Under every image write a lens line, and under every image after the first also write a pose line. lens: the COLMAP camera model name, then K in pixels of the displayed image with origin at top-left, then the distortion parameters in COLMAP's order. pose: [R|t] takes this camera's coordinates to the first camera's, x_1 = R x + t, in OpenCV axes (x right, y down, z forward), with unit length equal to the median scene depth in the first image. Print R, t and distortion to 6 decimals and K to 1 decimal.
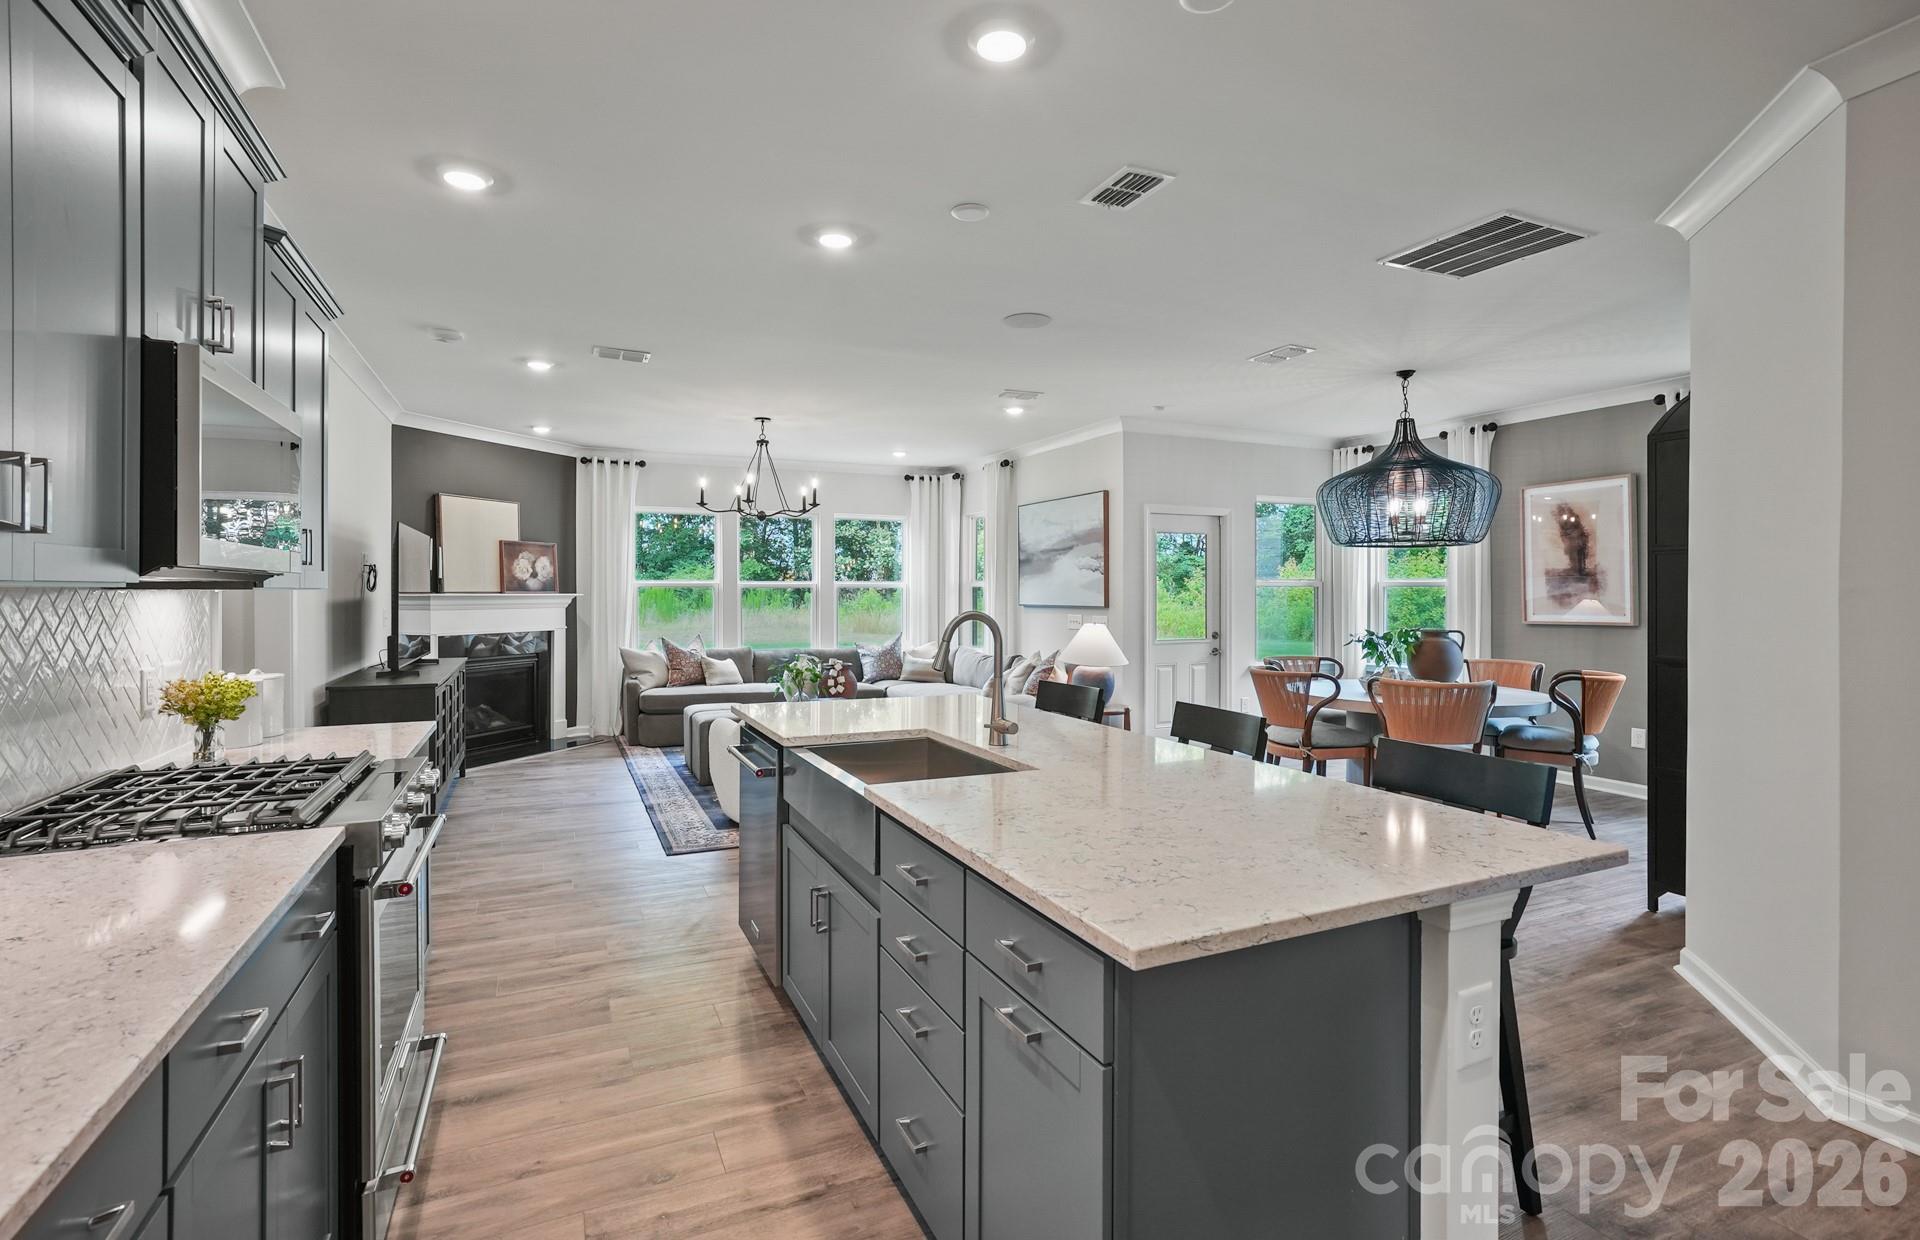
lens RADIAL K [[901.7, 0, 954.7], [0, 901.7, 593.5], [0, 0, 1]] dist [-0.038254, 0.025091]
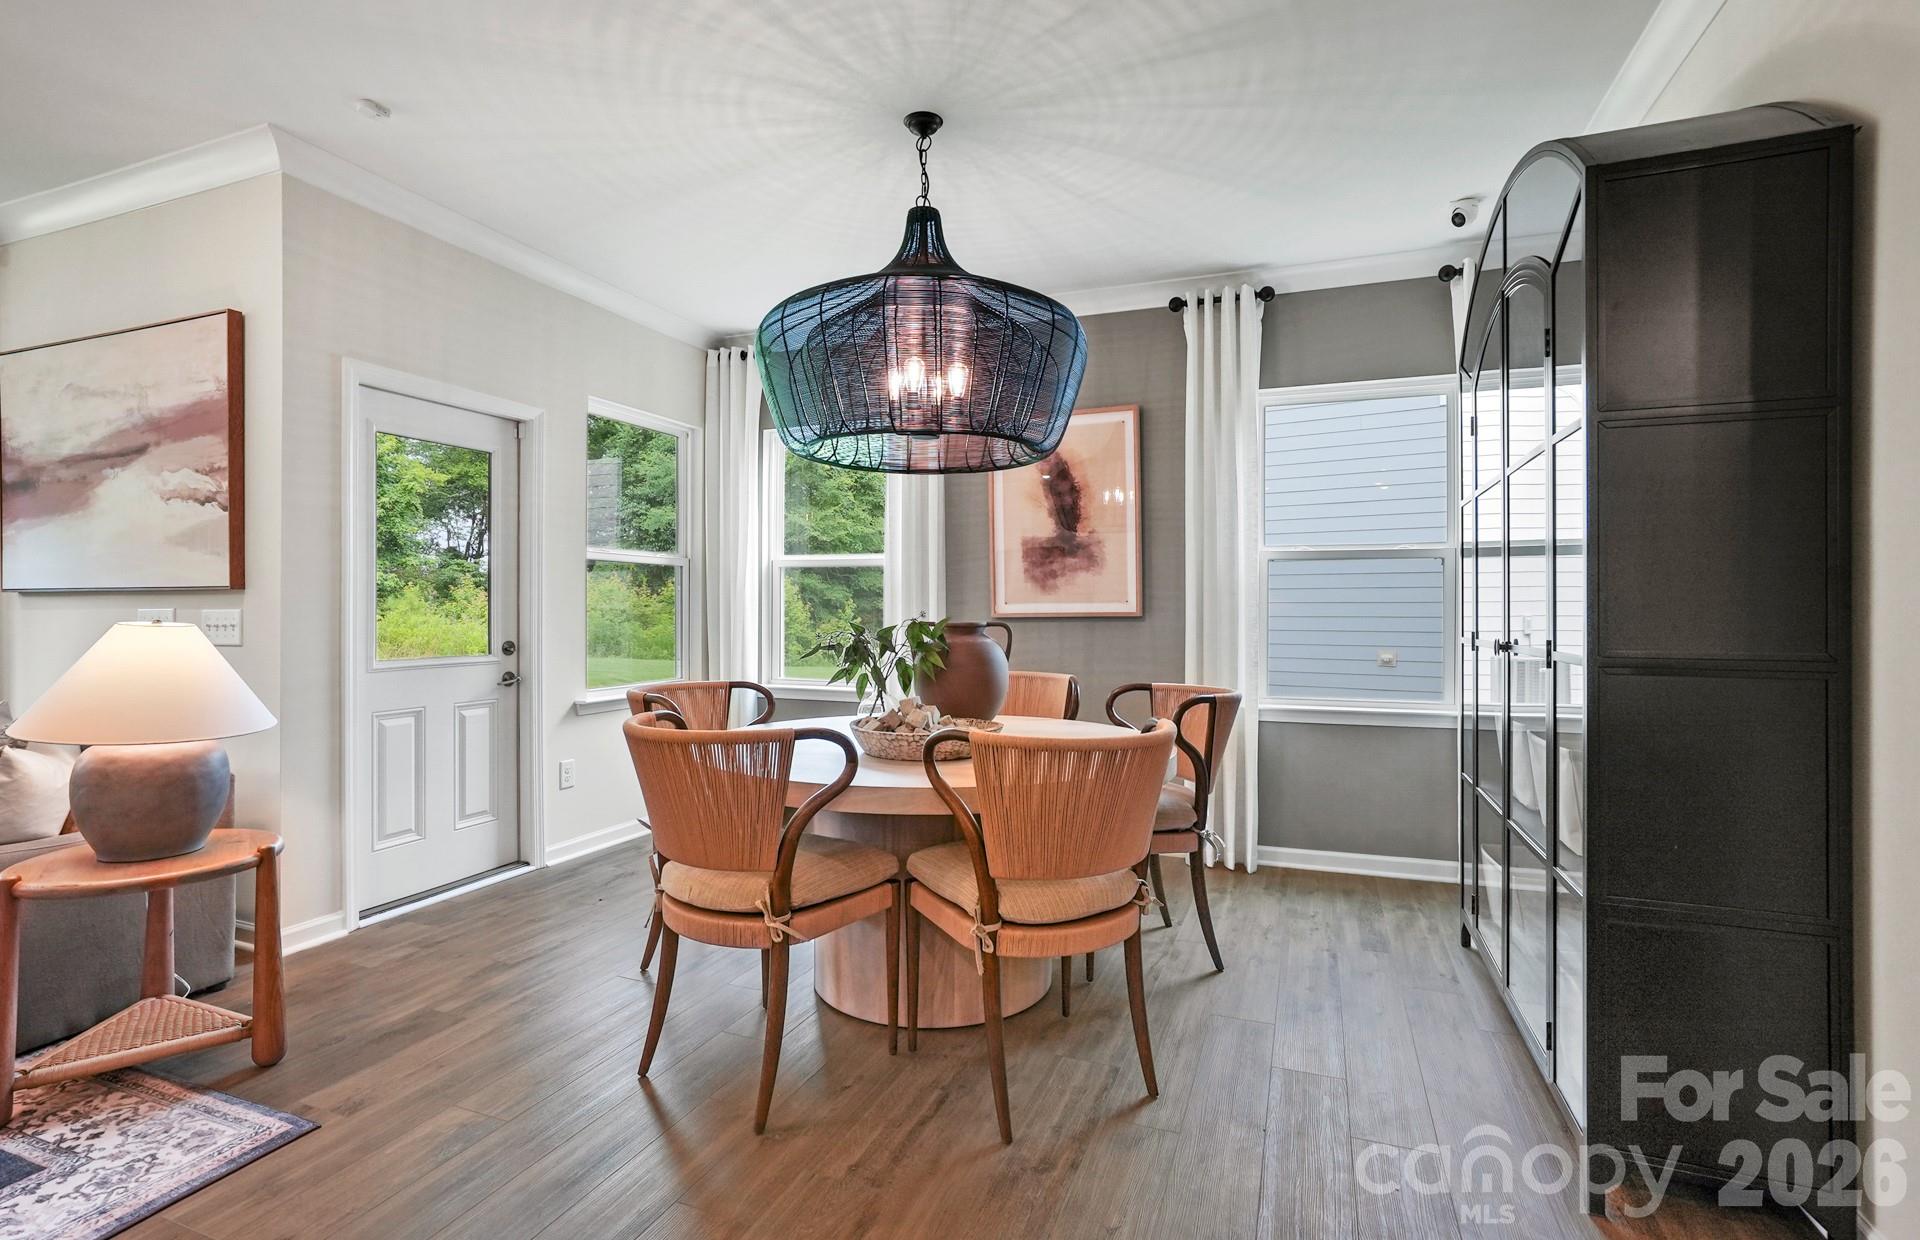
lens RADIAL K [[895.6, 0, 963.8], [0, 895.6, 605.5], [0, 0, 1]] dist [-0.036609, 0.023776]
pose [[0.714369, 0.004051, 0.699757, 0.113915], [-0.001230, 0.999989, -0.004534, 0.023359], [-0.699768, 0.002378, 0.714366, 0.431887]]
